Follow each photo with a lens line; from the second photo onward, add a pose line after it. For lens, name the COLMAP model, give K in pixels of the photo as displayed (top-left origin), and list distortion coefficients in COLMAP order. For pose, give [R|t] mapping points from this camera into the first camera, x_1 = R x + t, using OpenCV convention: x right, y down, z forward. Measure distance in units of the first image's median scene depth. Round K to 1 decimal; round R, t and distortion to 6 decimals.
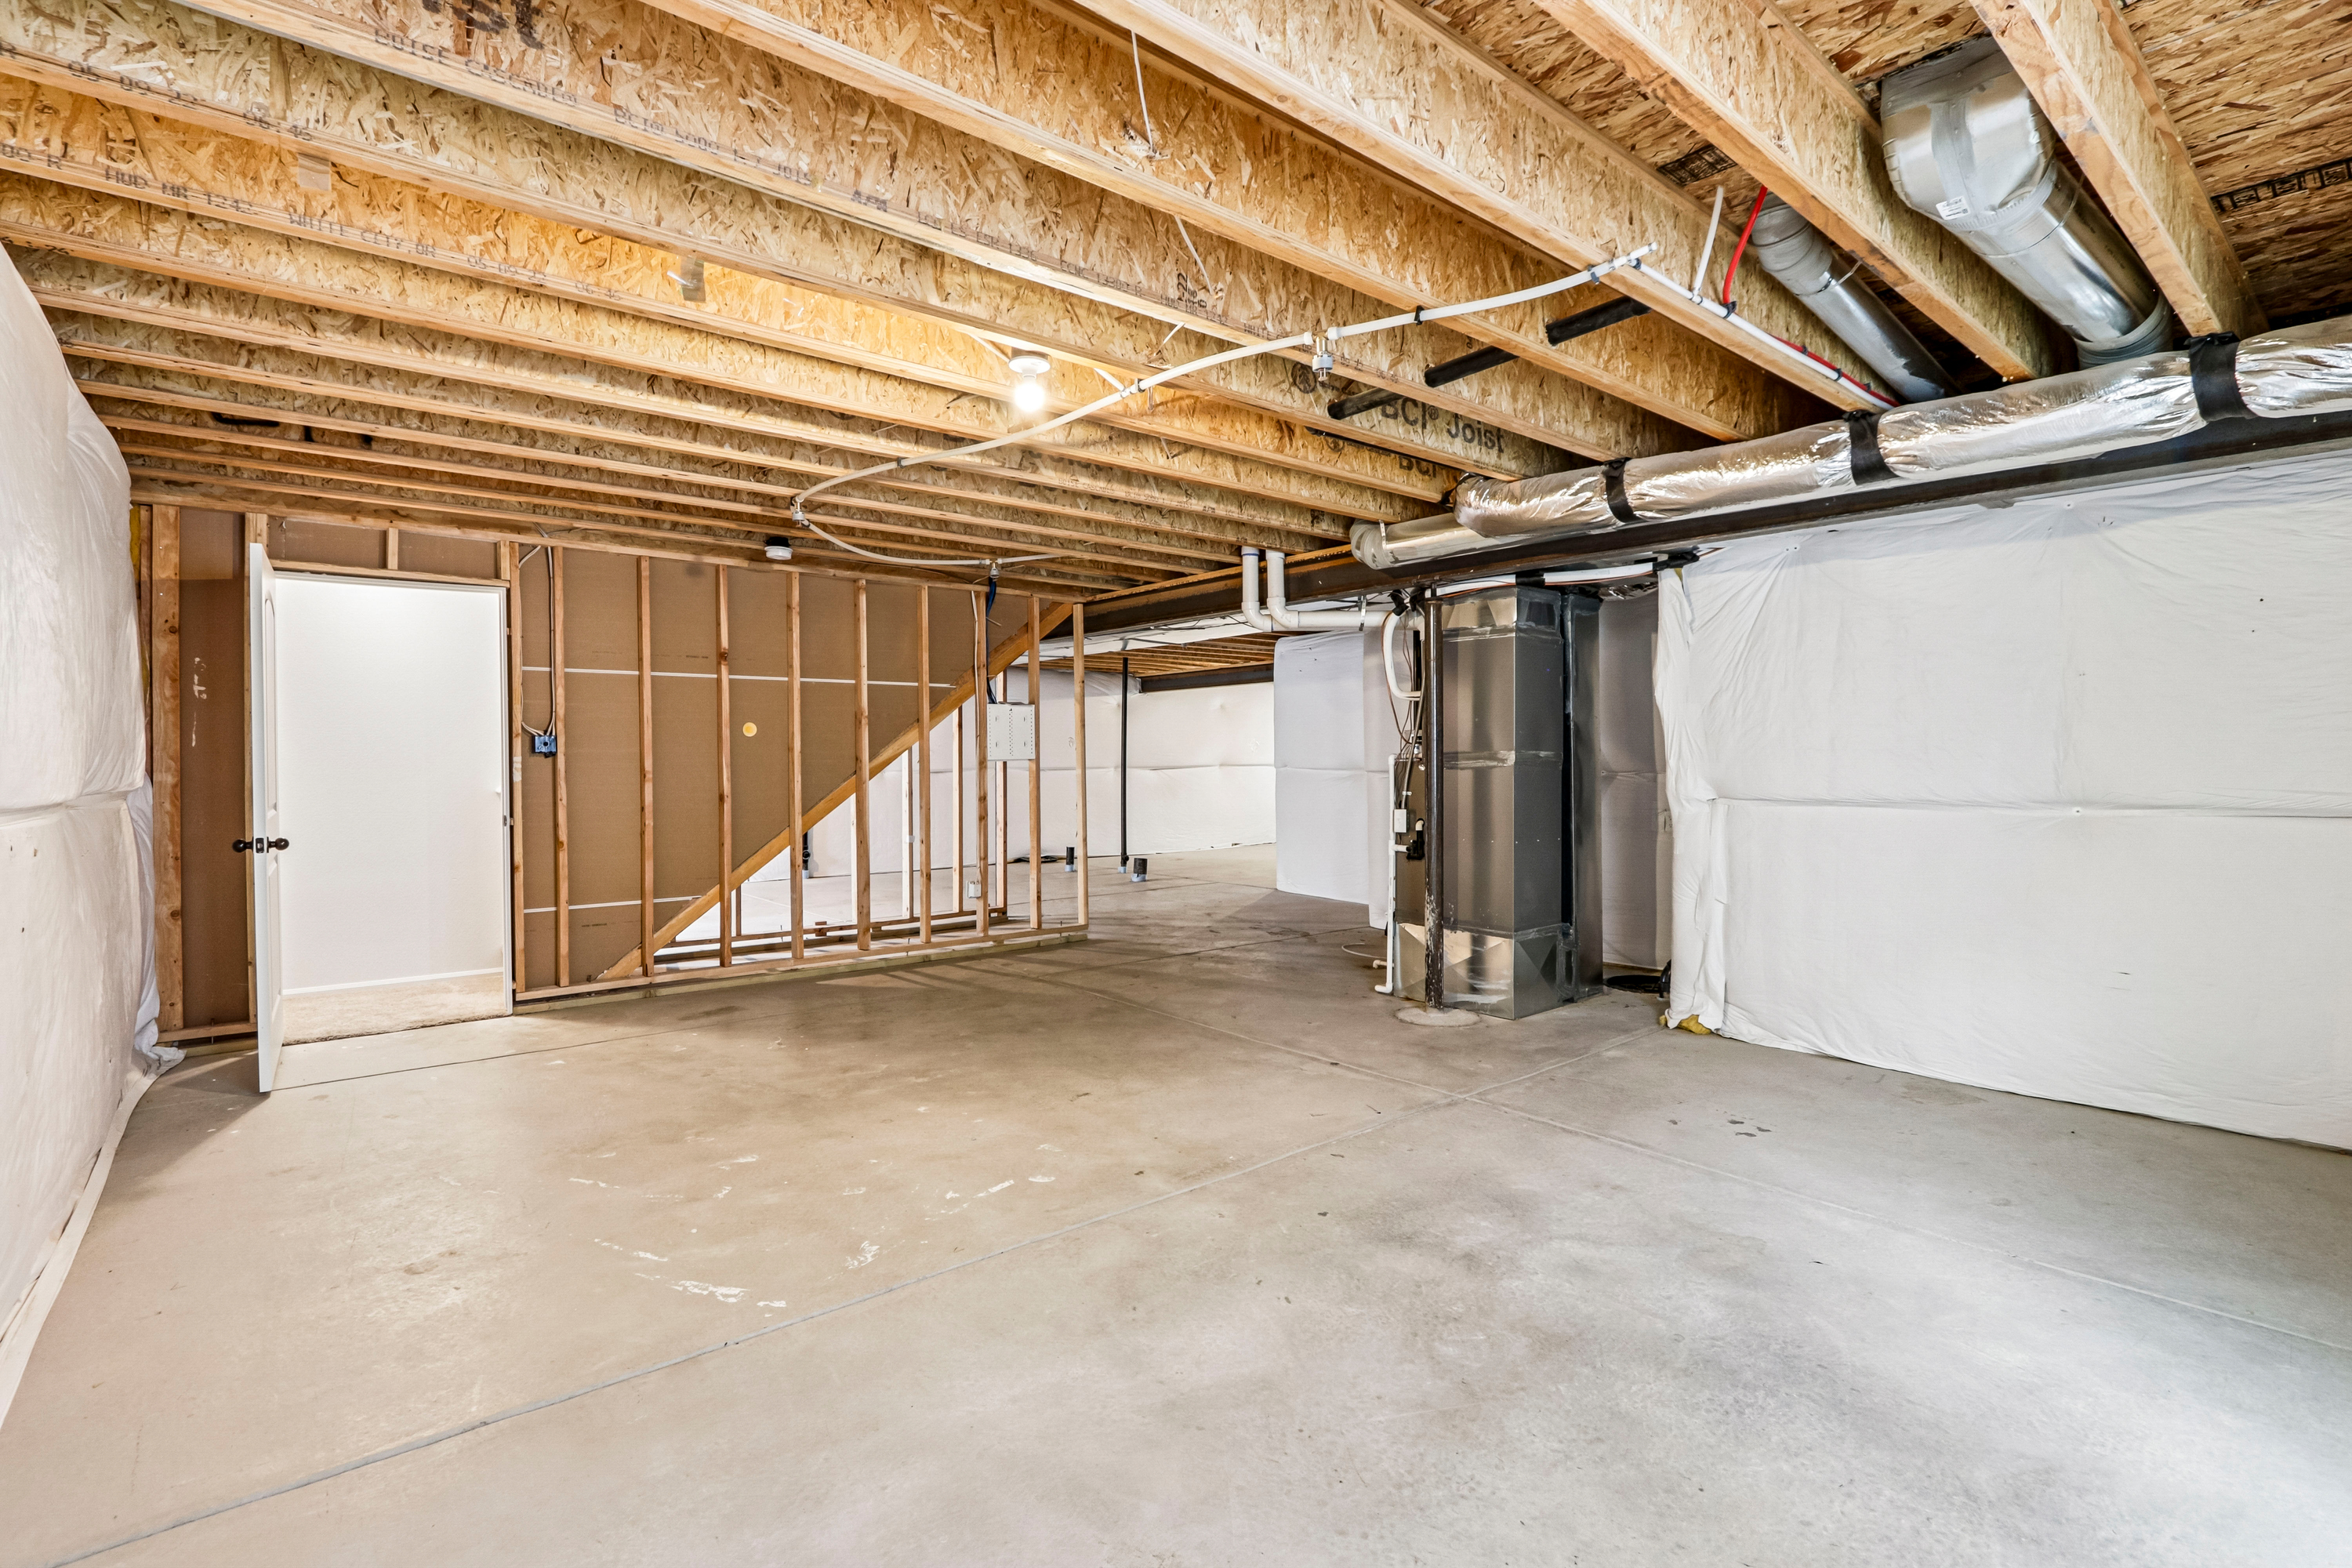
lens RADIAL K [[1082.0, 0, 1164.9], [0, 1082.0, 758.3], [0, 0, 1]] dist [-0.012777, 0.000911]
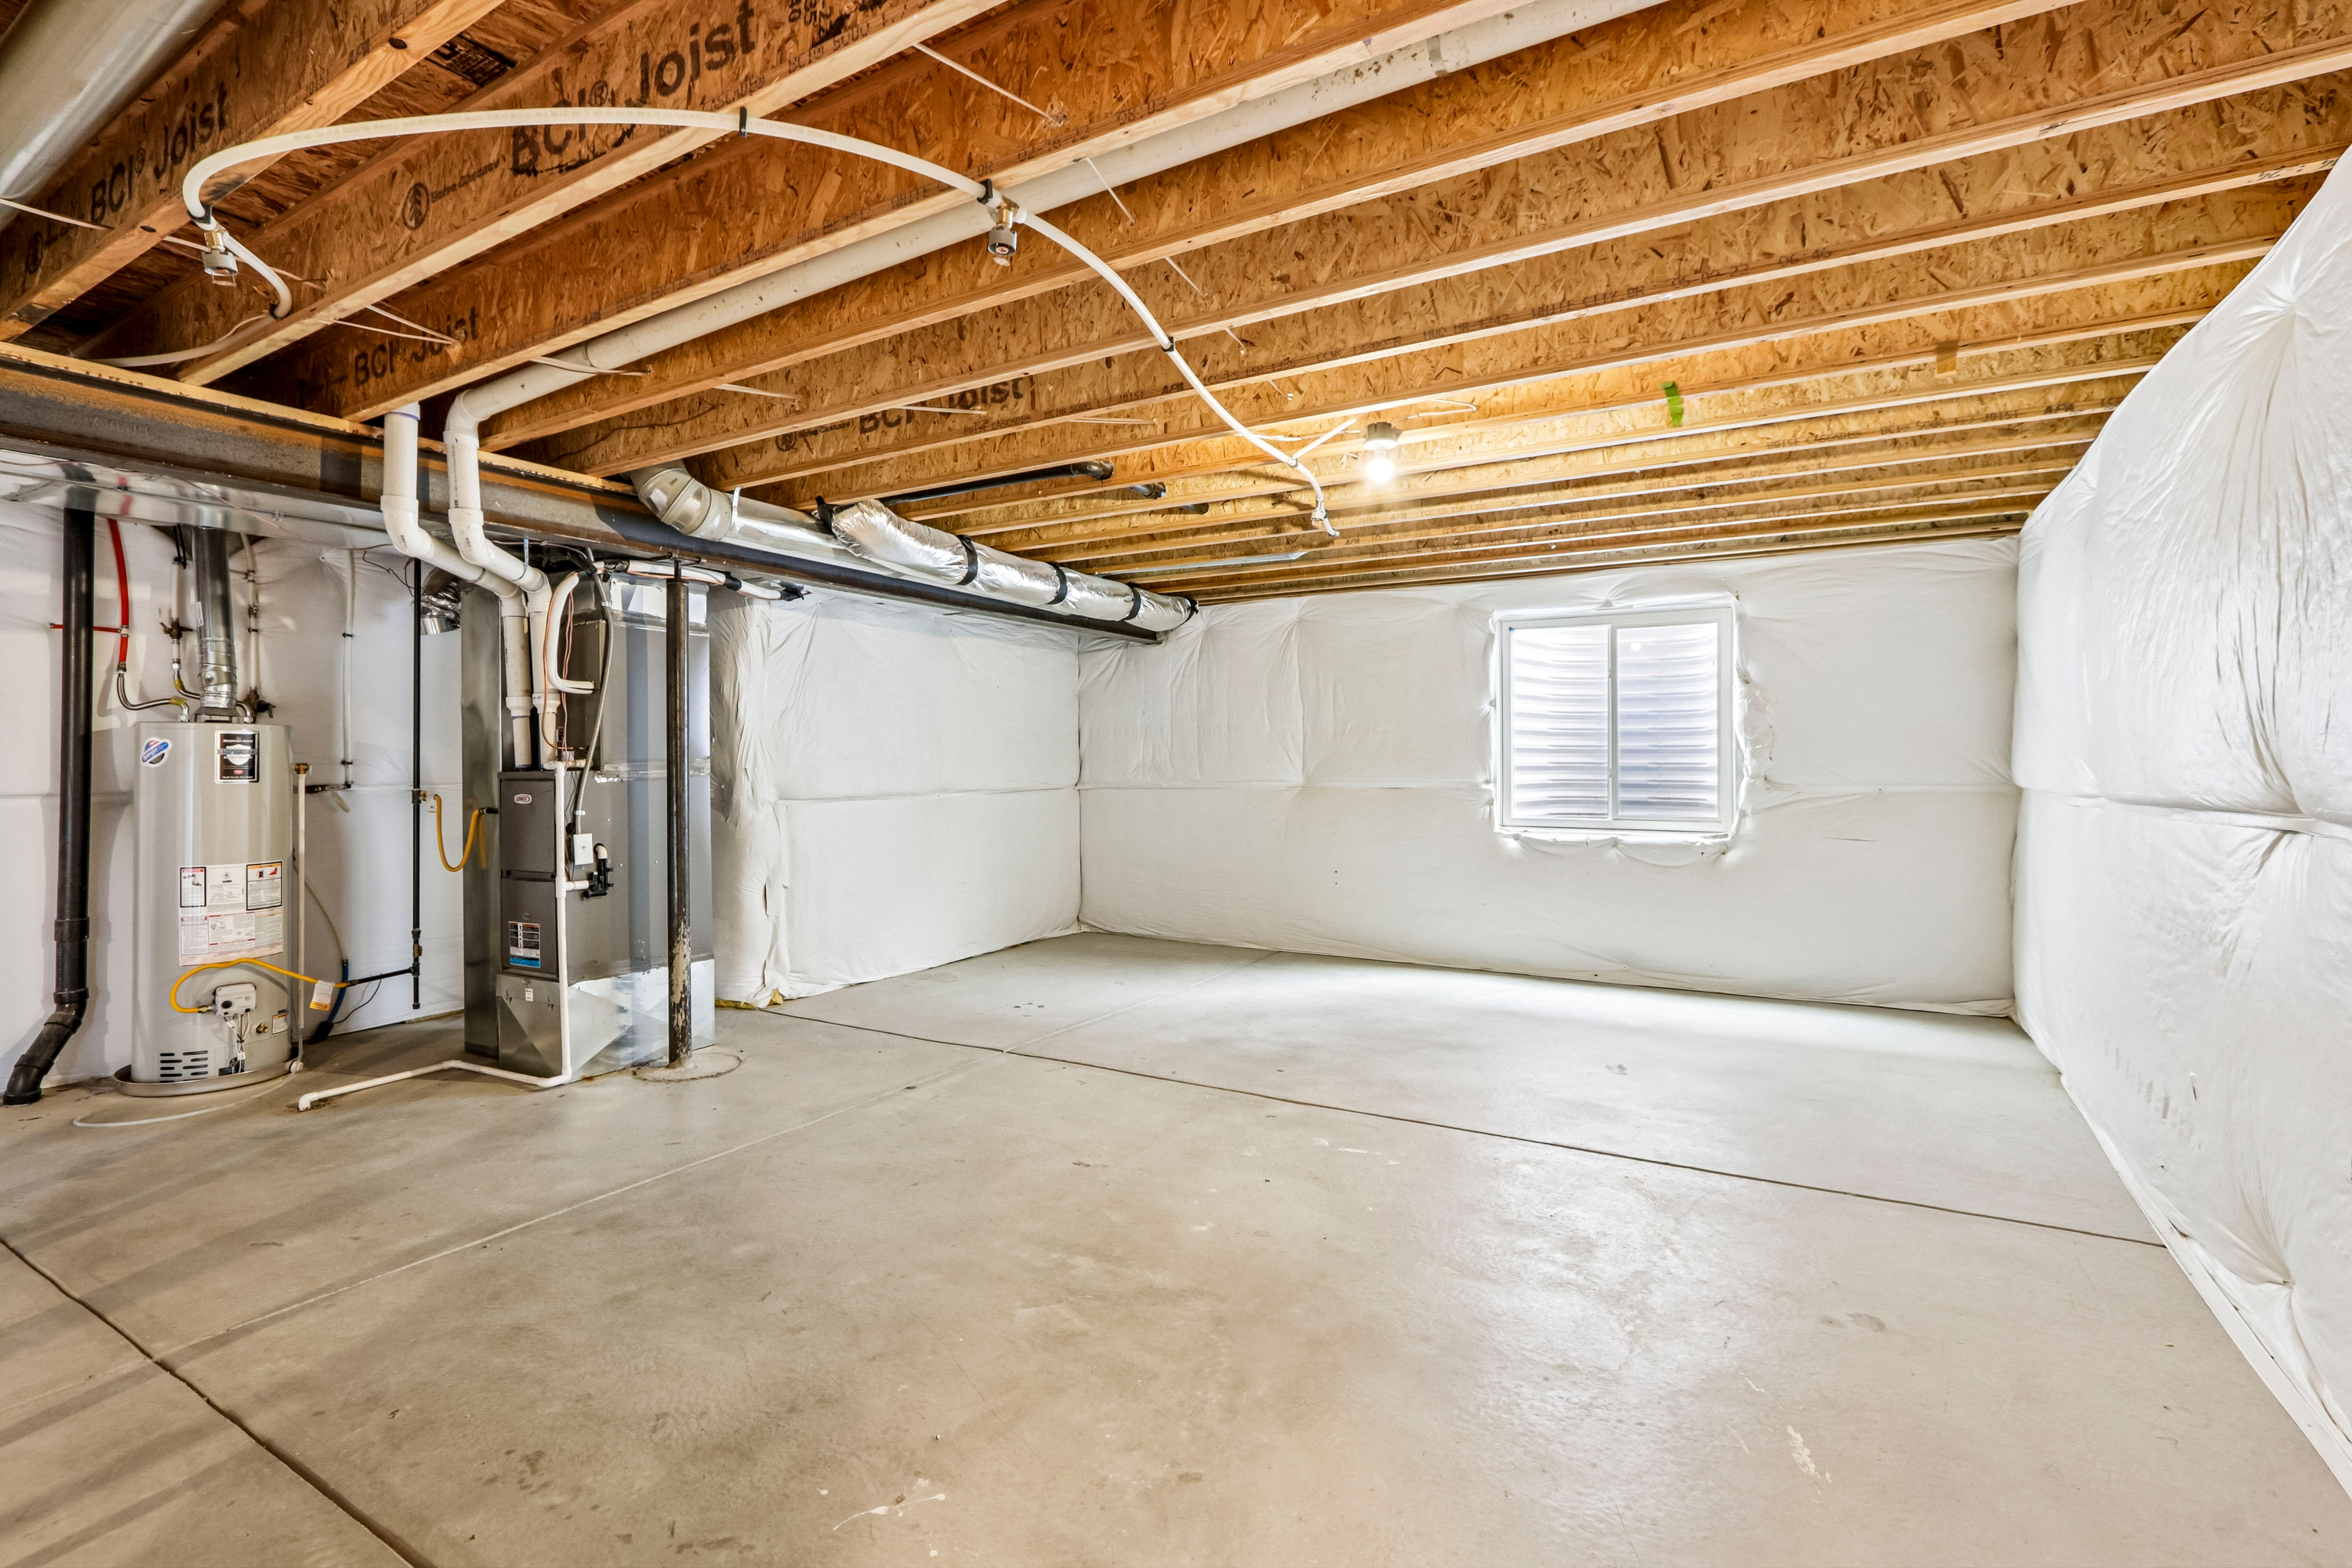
lens RADIAL K [[1082.0, 0, 1164.9], [0, 1082.0, 758.3], [0, 0, 1]] dist [-0.012777, 0.000911]
pose [[-0.337541, 0.007944, 0.941277, -0.837761], [0.004582, 0.999966, -0.006797, 0.002176], [-0.941300, 0.002019, -0.337566, 1.153941]]
